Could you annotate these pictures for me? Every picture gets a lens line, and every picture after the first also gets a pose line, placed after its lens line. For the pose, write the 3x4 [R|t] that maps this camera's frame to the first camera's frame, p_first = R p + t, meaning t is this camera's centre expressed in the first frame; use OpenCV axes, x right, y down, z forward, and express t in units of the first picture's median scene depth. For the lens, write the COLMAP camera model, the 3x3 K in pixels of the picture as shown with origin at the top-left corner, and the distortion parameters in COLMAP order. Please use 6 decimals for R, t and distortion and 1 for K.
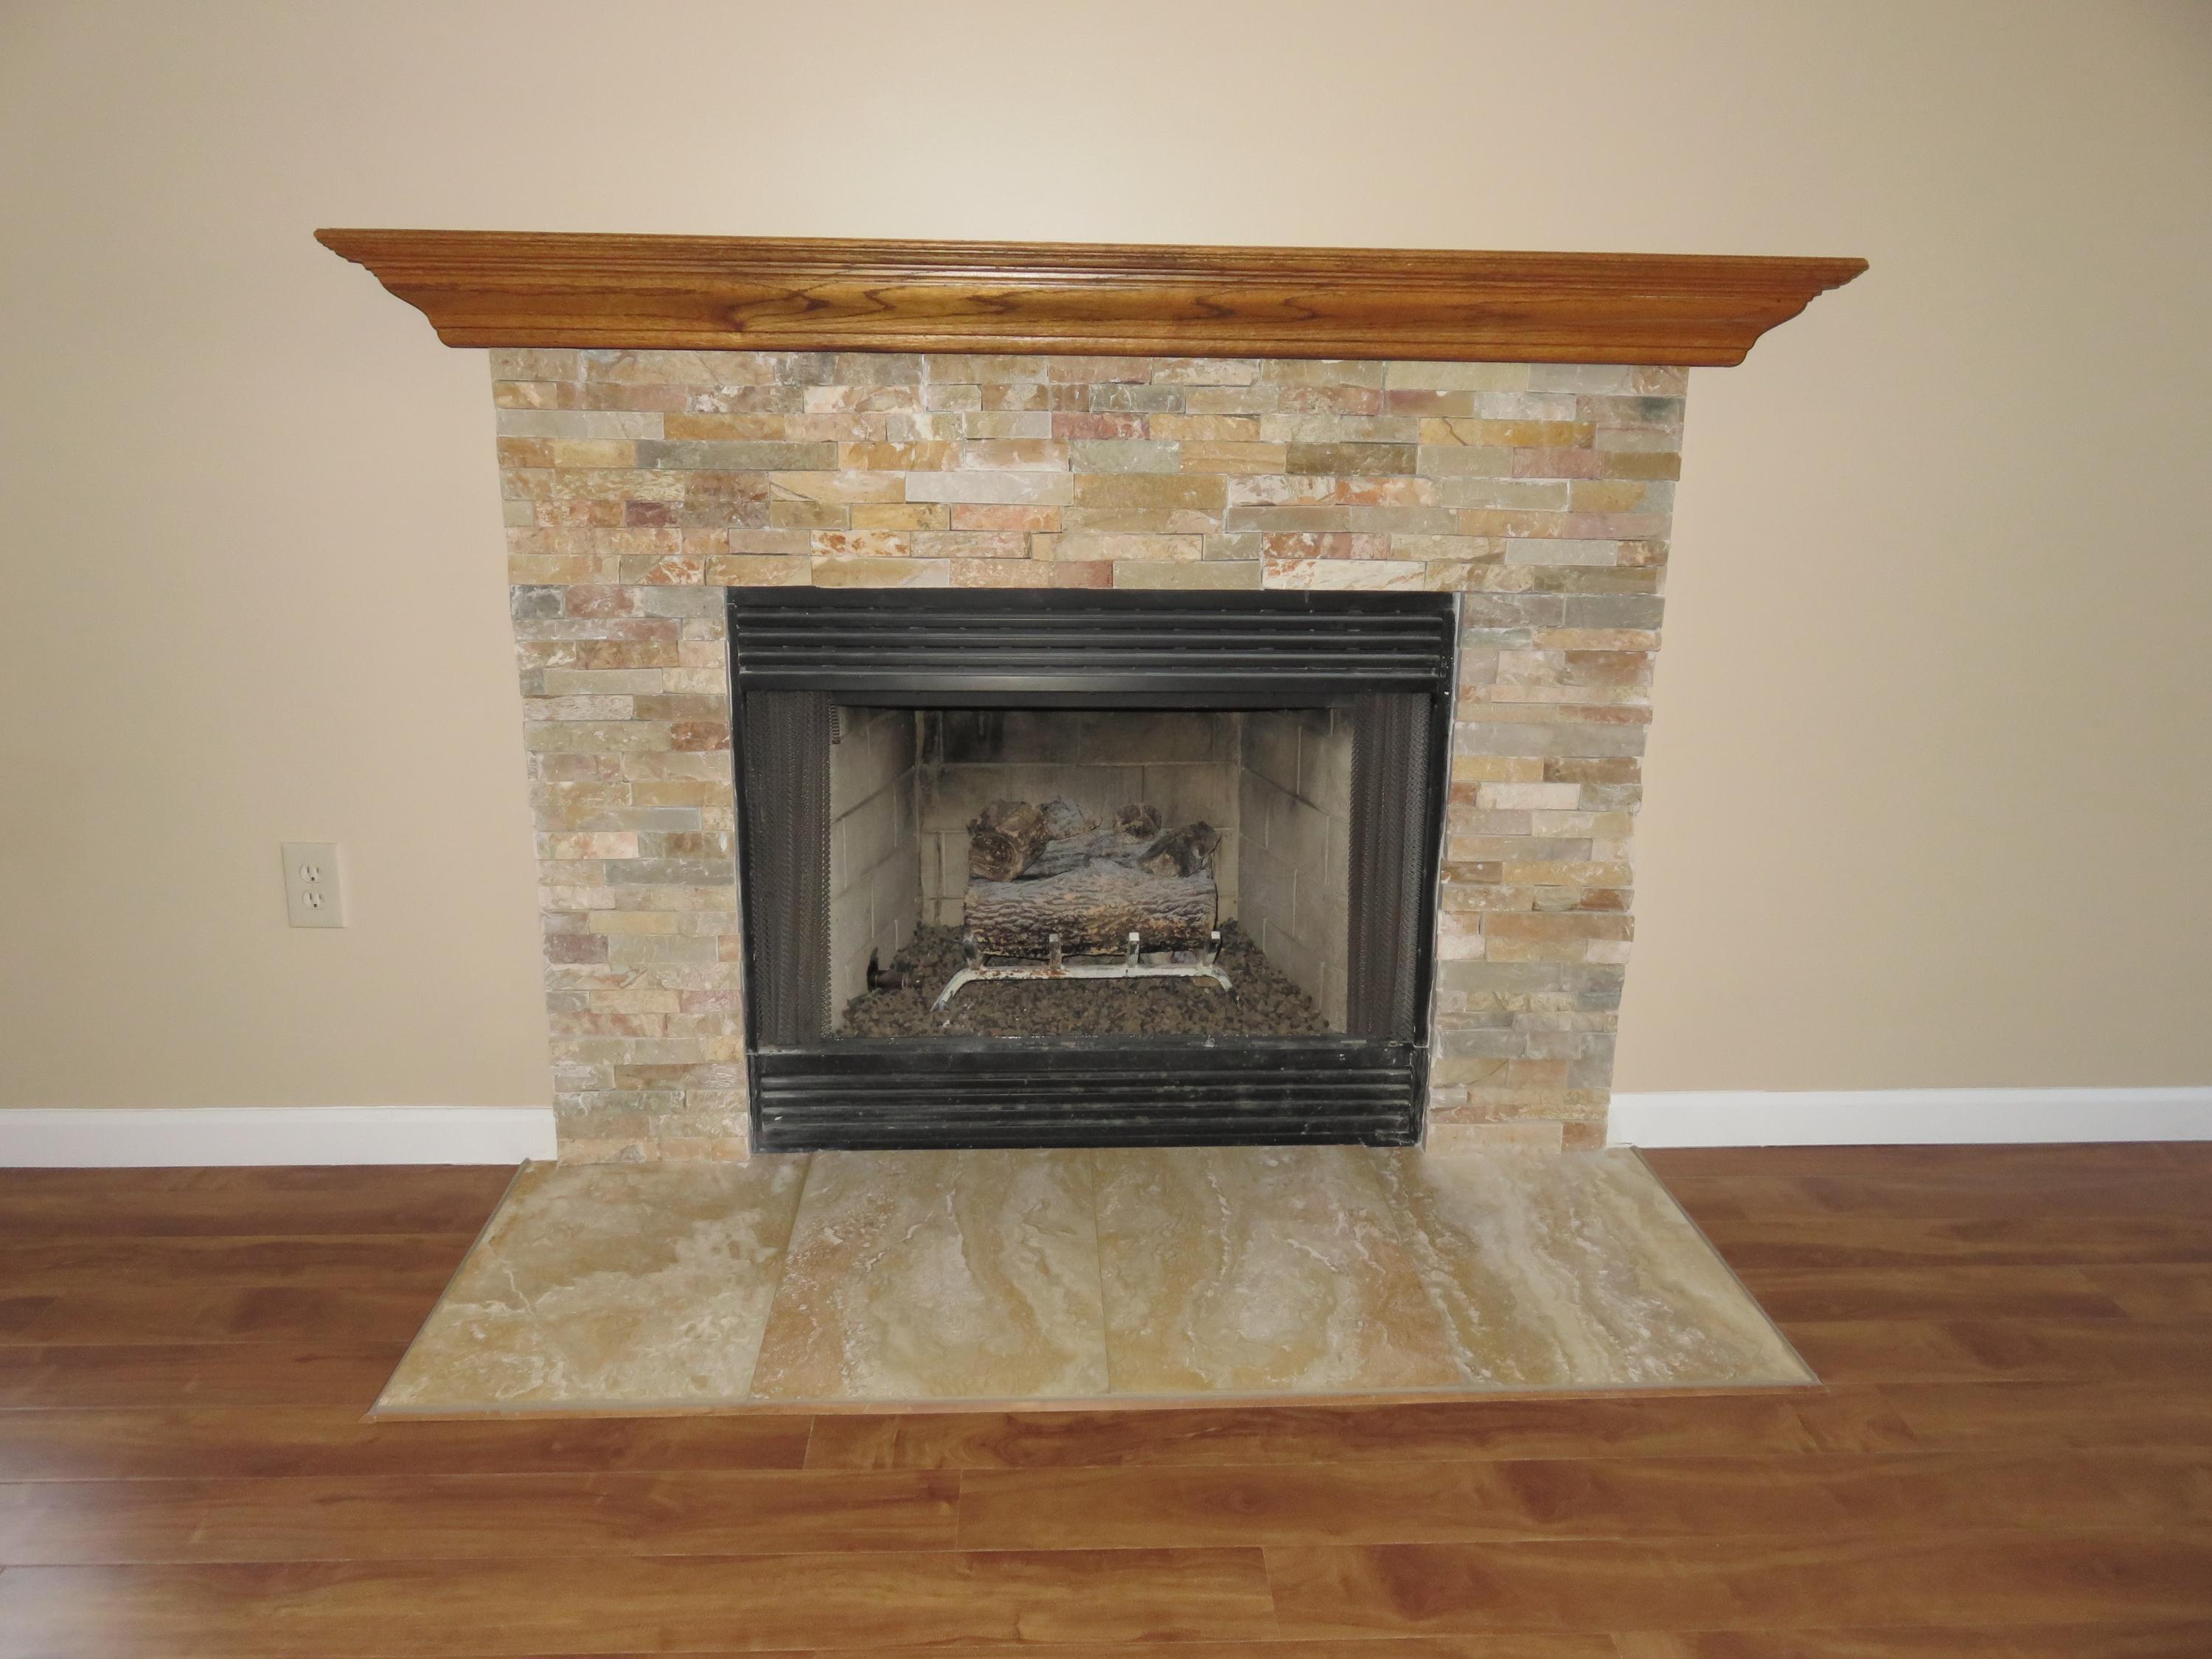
lens RADIAL K [[1647.9, 0, 1104.6], [0, 1647.9, 829.9], [0, 0, 1]] dist [-0.002638, -0.010346]
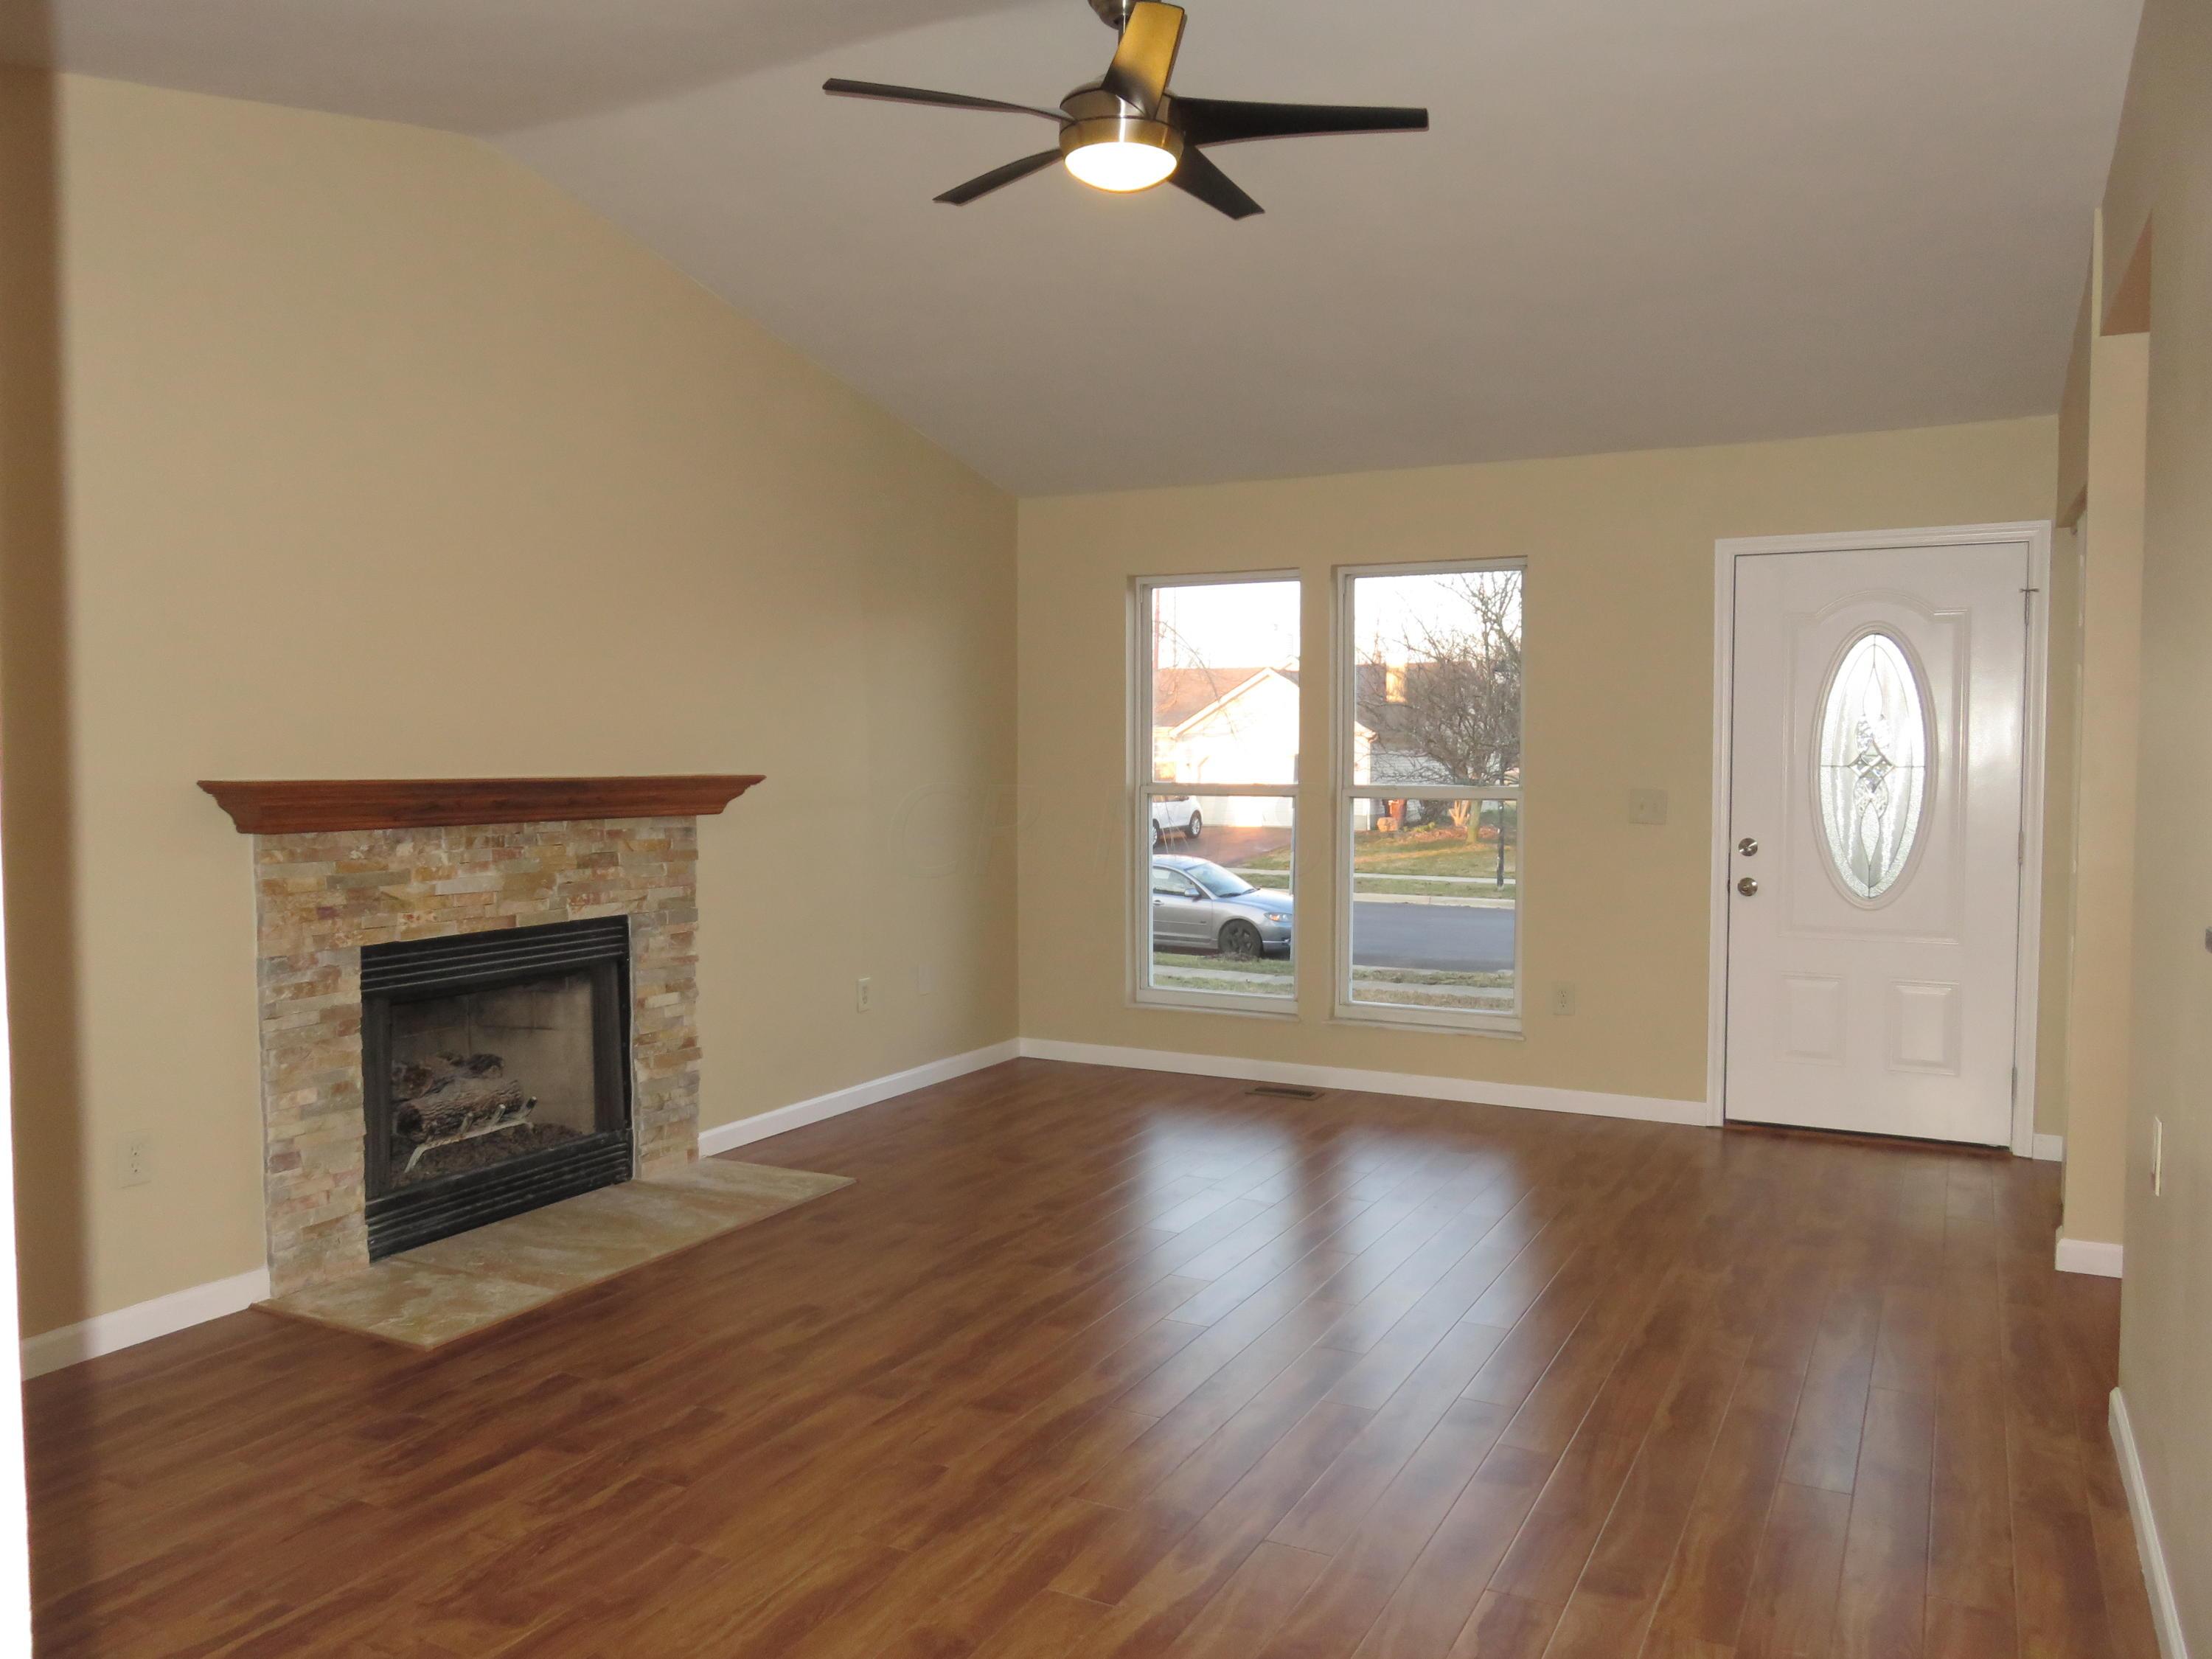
lens RADIAL K [[1647.9, 0, 1109.1], [0, 1647.9, 836.8], [0, 0, 1]] dist [-0.002638, -0.010346]
pose [[0.494998, -0.054649, 0.867174, -1.431463], [0.234030, 0.969523, -0.072489, 0.071270], [-0.836784, 0.238827, 0.492702, -0.699523]]
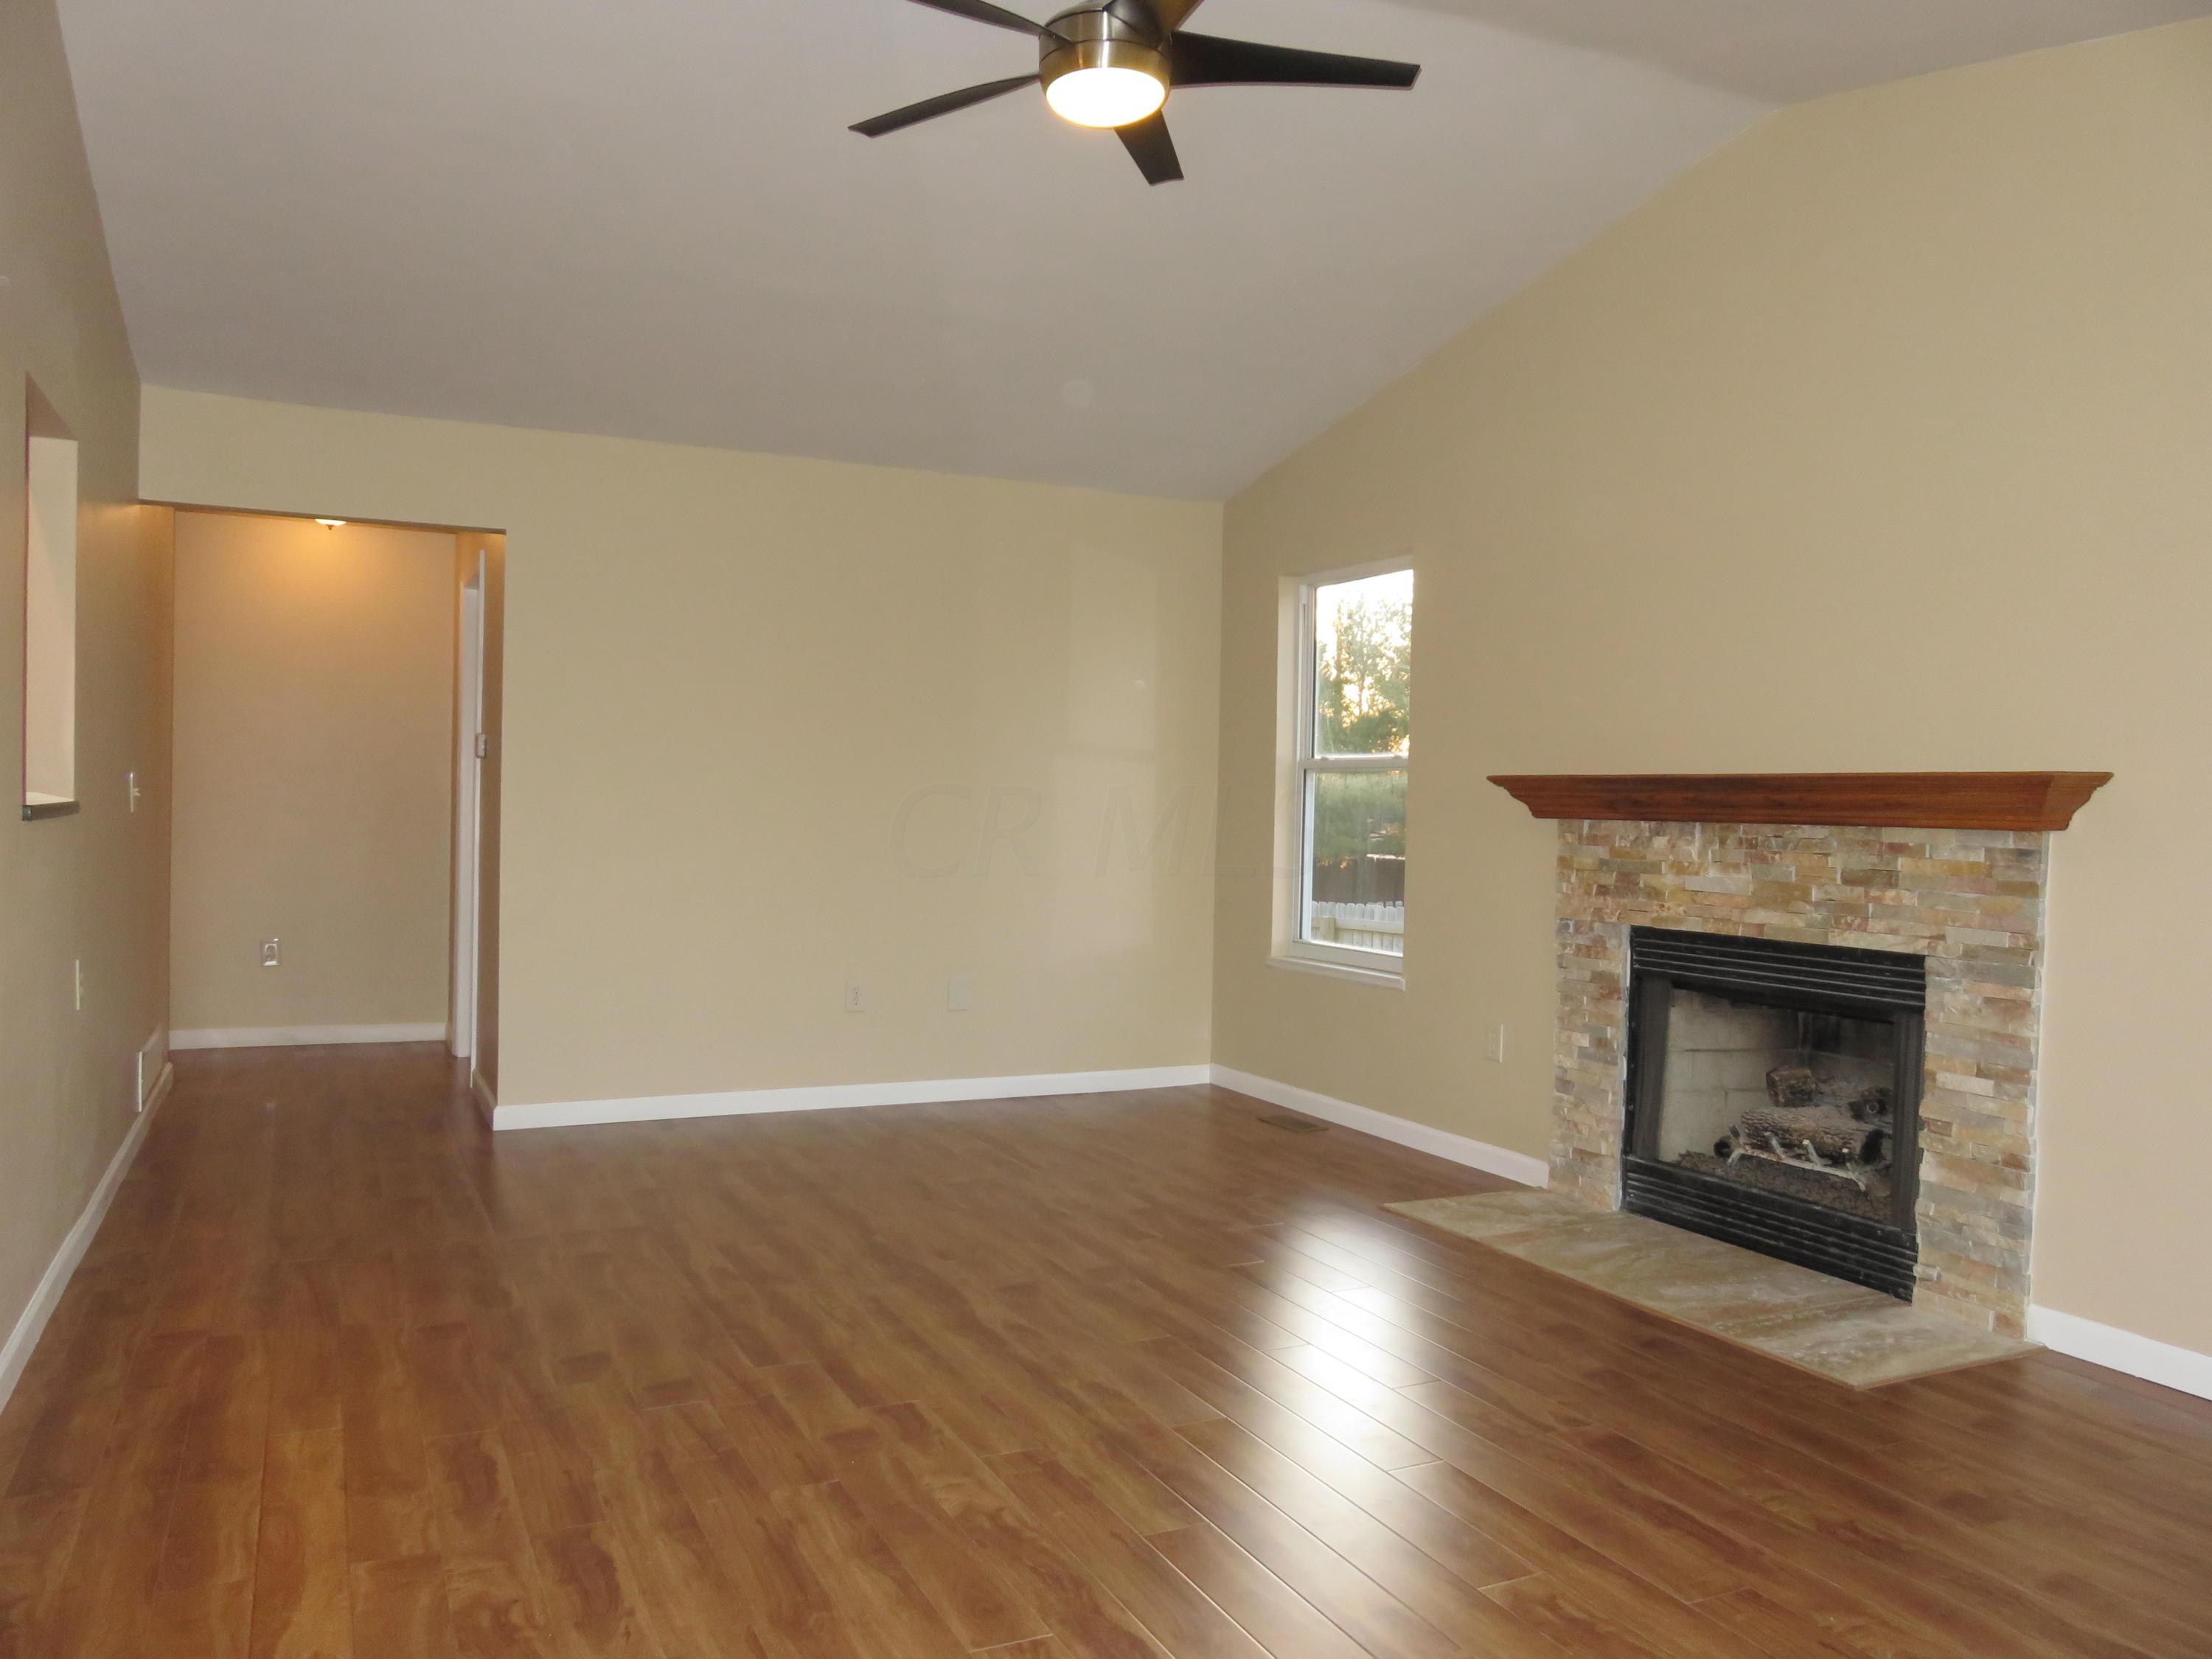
lens RADIAL K [[1647.9, 0, 1096.2], [0, 1647.9, 825.9], [0, 0, 1]] dist [-0.002638, -0.010346]
pose [[0.391713, 0.006927, -0.920061, 1.468645], [-0.259665, 0.960155, -0.103323, 0.130890], [0.882686, 0.279381, 0.377904, -0.465676]]
